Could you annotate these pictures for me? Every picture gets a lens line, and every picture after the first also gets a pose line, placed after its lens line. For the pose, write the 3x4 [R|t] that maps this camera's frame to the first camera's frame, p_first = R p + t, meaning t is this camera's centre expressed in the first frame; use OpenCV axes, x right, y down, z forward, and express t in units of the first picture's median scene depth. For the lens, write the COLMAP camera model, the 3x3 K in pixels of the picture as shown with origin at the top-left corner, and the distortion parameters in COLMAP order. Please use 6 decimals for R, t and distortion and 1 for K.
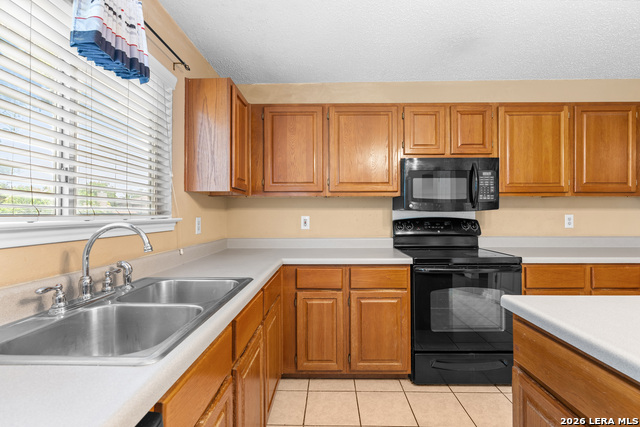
lens RADIAL K [[290.5, 0, 321.4], [0, 290.5, 212.9], [0, 0, 1]] dist [-0.008945, 0.003856]
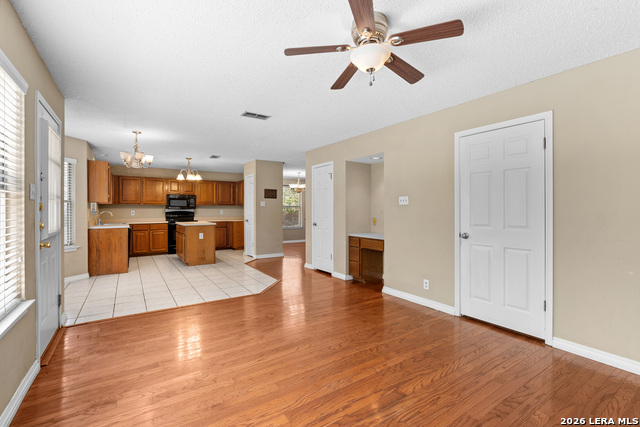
lens RADIAL K [[290.5, 0, 317.3], [0, 290.5, 209.6], [0, 0, 1]] dist [-0.008945, 0.003856]
pose [[0.821087, -0.000003, 0.570803, -0.231832], [0.001236, 0.999998, -0.001773, 0.007735], [-0.570802, 0.002161, 0.821085, -2.923013]]
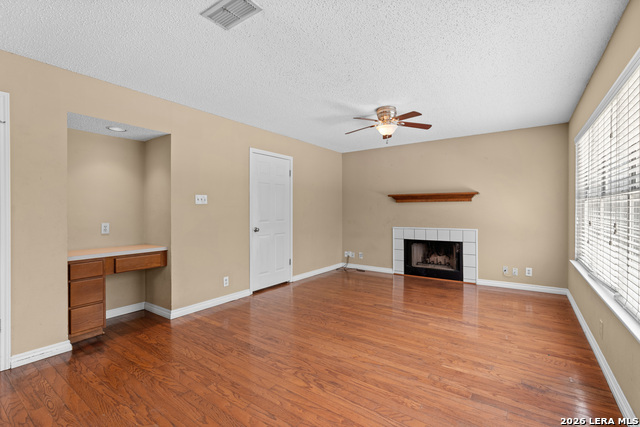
lens RADIAL K [[290.5, 0, 325.3], [0, 290.5, 211.5], [0, 0, 1]] dist [-0.008945, 0.003856]
pose [[-0.831650, -0.004873, 0.555279, -0.221083], [0.001033, 0.999946, 0.010322, 0.000099], [-0.555299, 0.009158, -0.831600, -0.965317]]
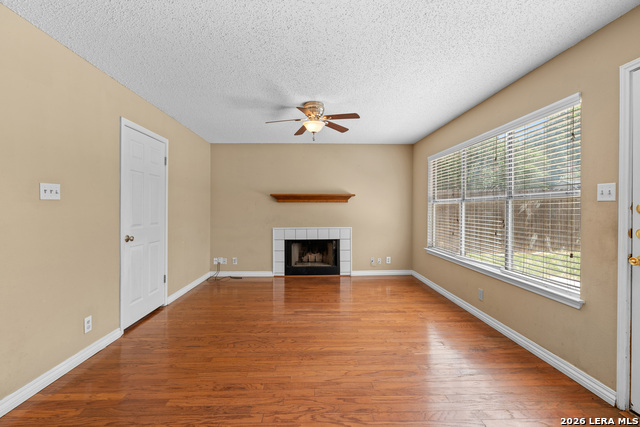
lens RADIAL K [[290.5, 0, 319.1], [0, 290.5, 210.6], [0, 0, 1]] dist [-0.008945, 0.003856]
pose [[-0.998618, -0.004742, -0.052337, 0.380787], [-0.005117, 0.999962, 0.007019, -0.000538], [0.052301, 0.007277, -0.998605, -0.954927]]
